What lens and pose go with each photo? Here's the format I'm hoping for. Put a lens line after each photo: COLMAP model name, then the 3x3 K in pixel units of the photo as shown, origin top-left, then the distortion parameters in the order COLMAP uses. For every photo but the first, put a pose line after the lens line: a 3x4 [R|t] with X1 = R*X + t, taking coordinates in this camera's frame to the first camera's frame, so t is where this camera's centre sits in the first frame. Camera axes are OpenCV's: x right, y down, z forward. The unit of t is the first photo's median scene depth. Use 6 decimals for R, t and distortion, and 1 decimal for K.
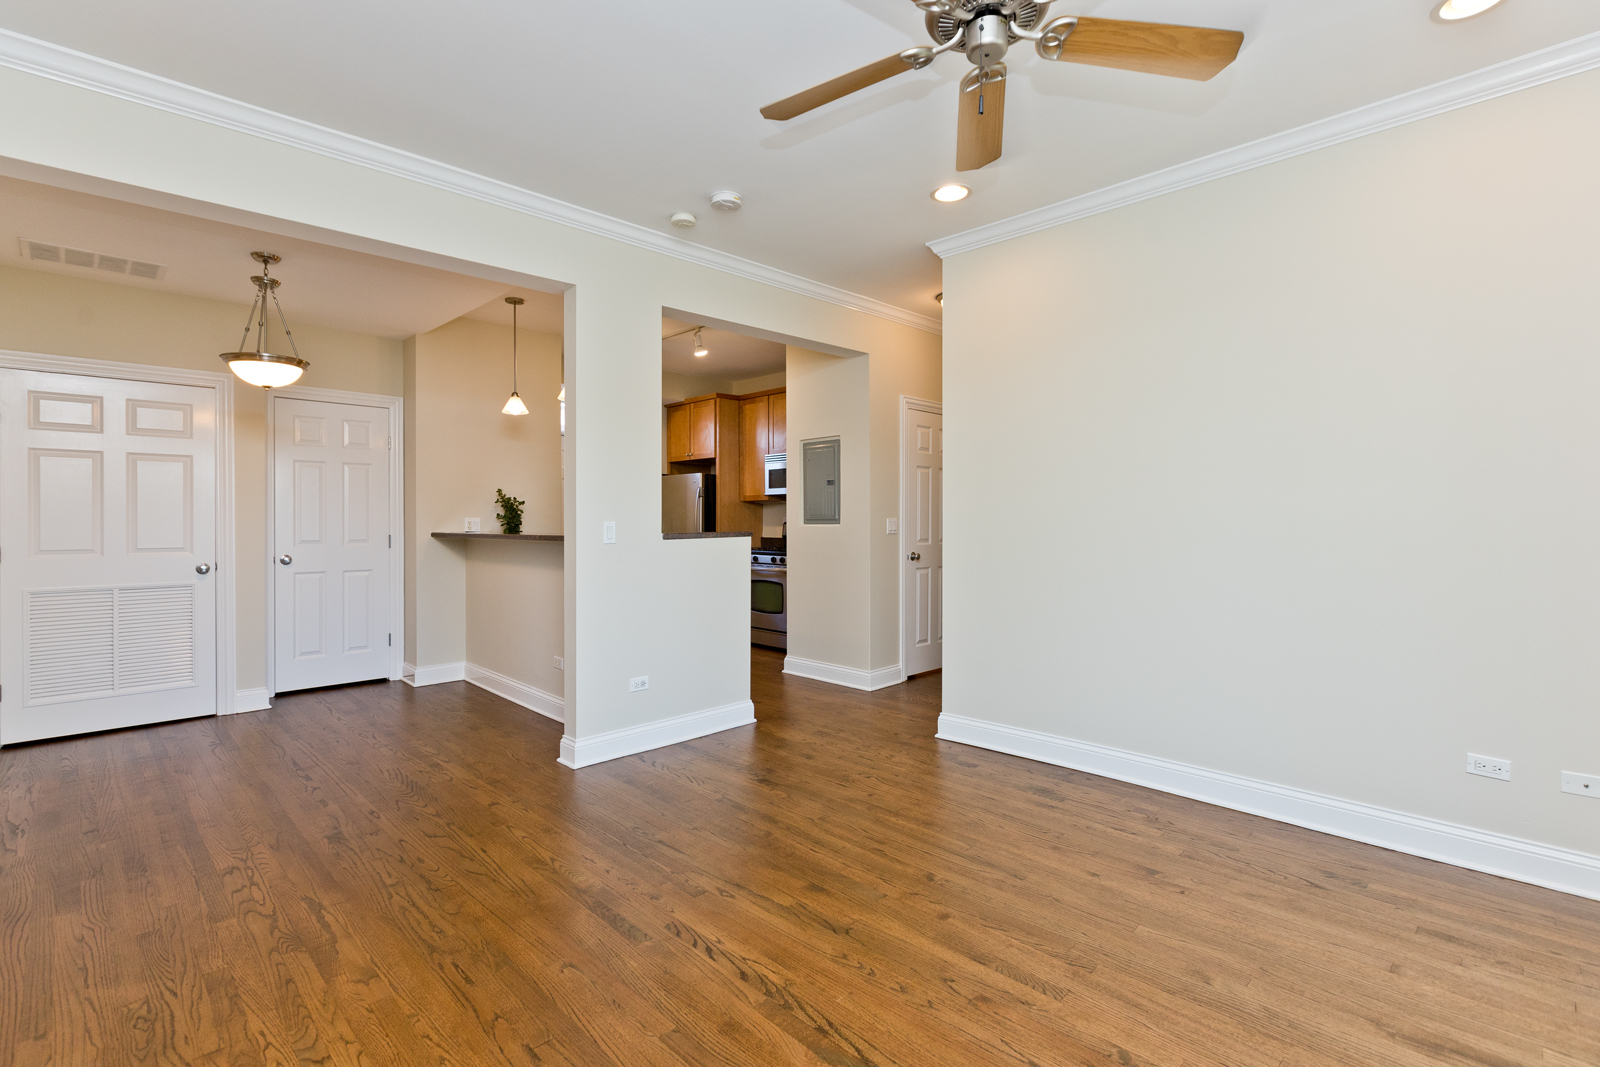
lens RADIAL K [[733.8, 0, 802.7], [0, 733.8, 527.9], [0, 0, 1]] dist [0.002670, 0.000446]
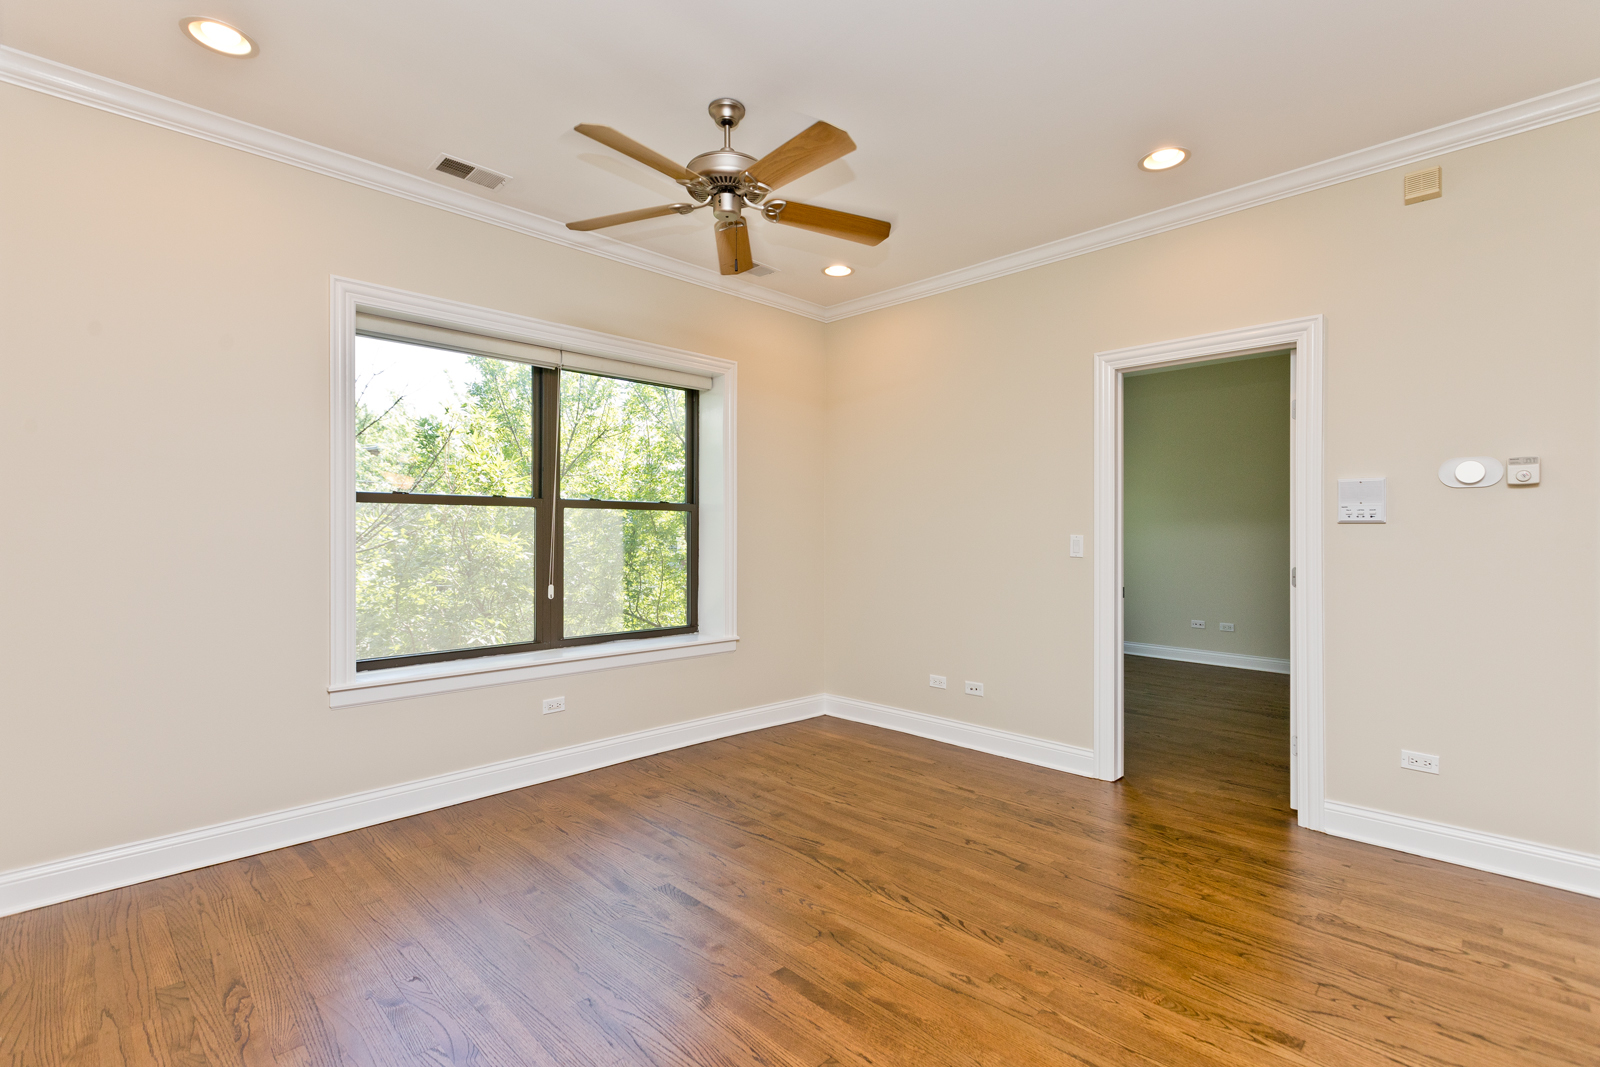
lens RADIAL K [[733.8, 0, 793.2], [0, 733.8, 537.0], [0, 0, 1]] dist [0.002670, 0.000446]
pose [[-0.999957, 0.001841, 0.009075, 0.080411], [0.001940, 0.999938, 0.010932, -0.013123], [-0.009054, 0.010949, -0.999899, 1.847734]]
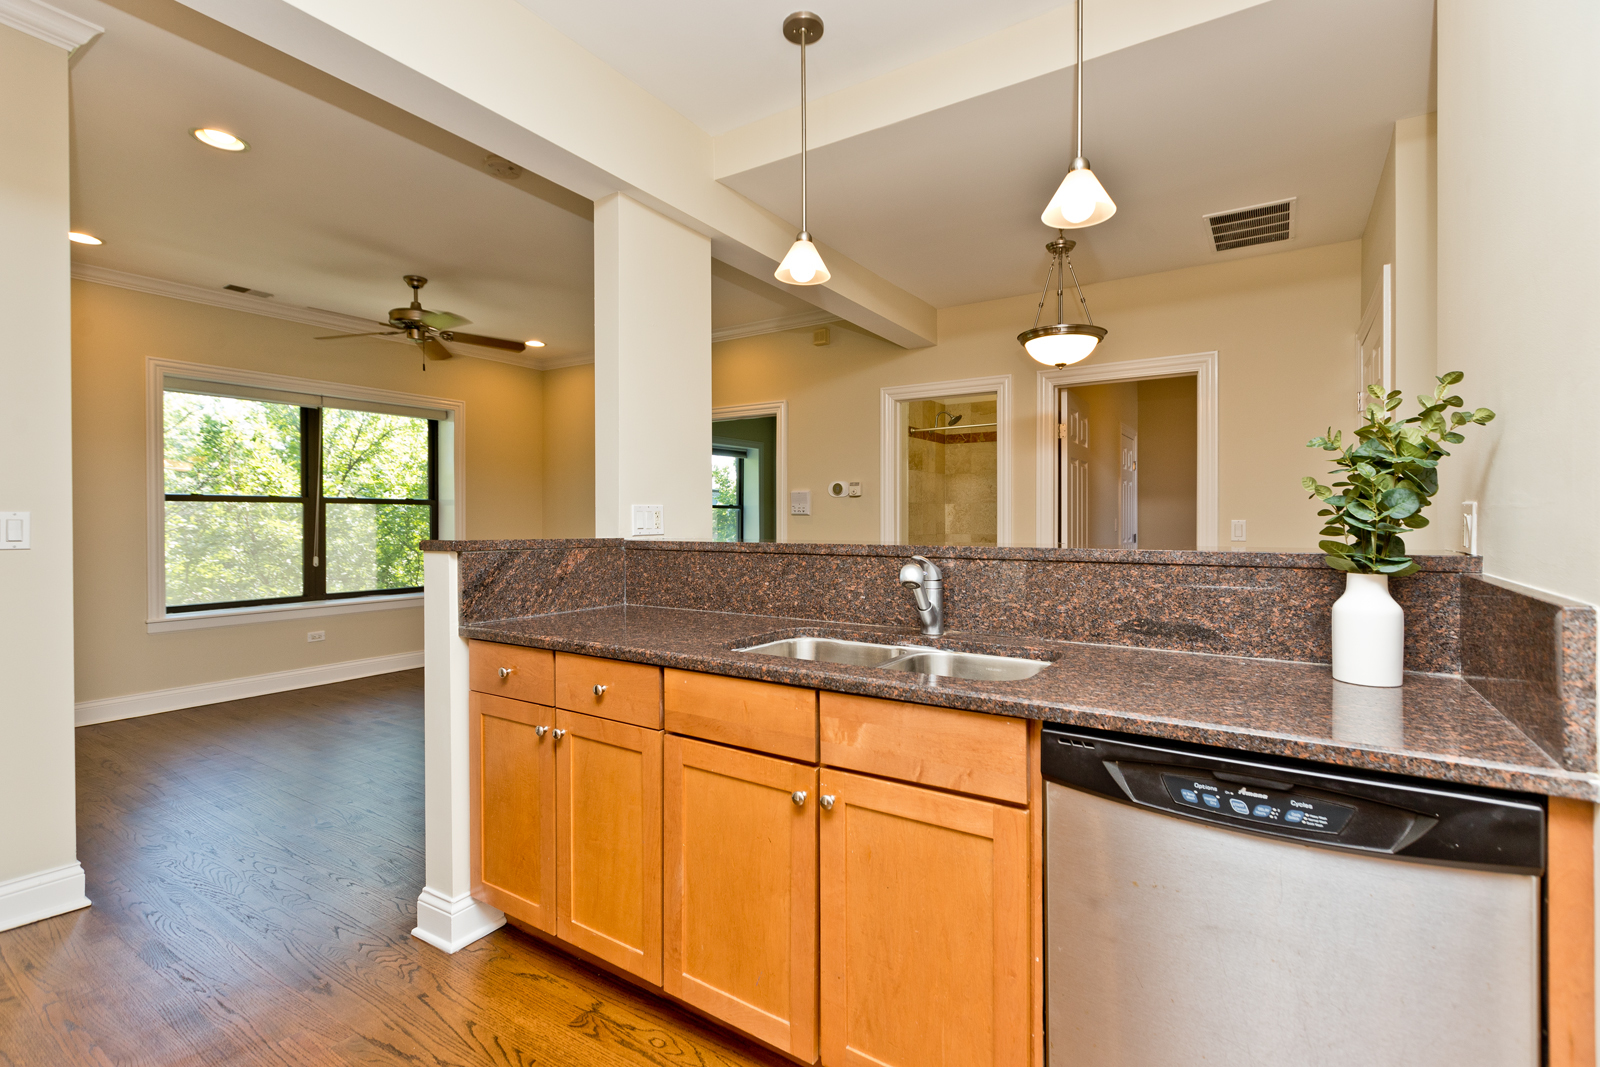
lens RADIAL K [[733.8, 0, 812.6], [0, 733.8, 524.1], [0, 0, 1]] dist [0.002670, 0.000446]
pose [[-0.976242, 0.004504, -0.216638, -0.404623], [0.001052, 0.999871, 0.016046, -0.030672], [0.216682, 0.015437, -0.976120, 2.853298]]
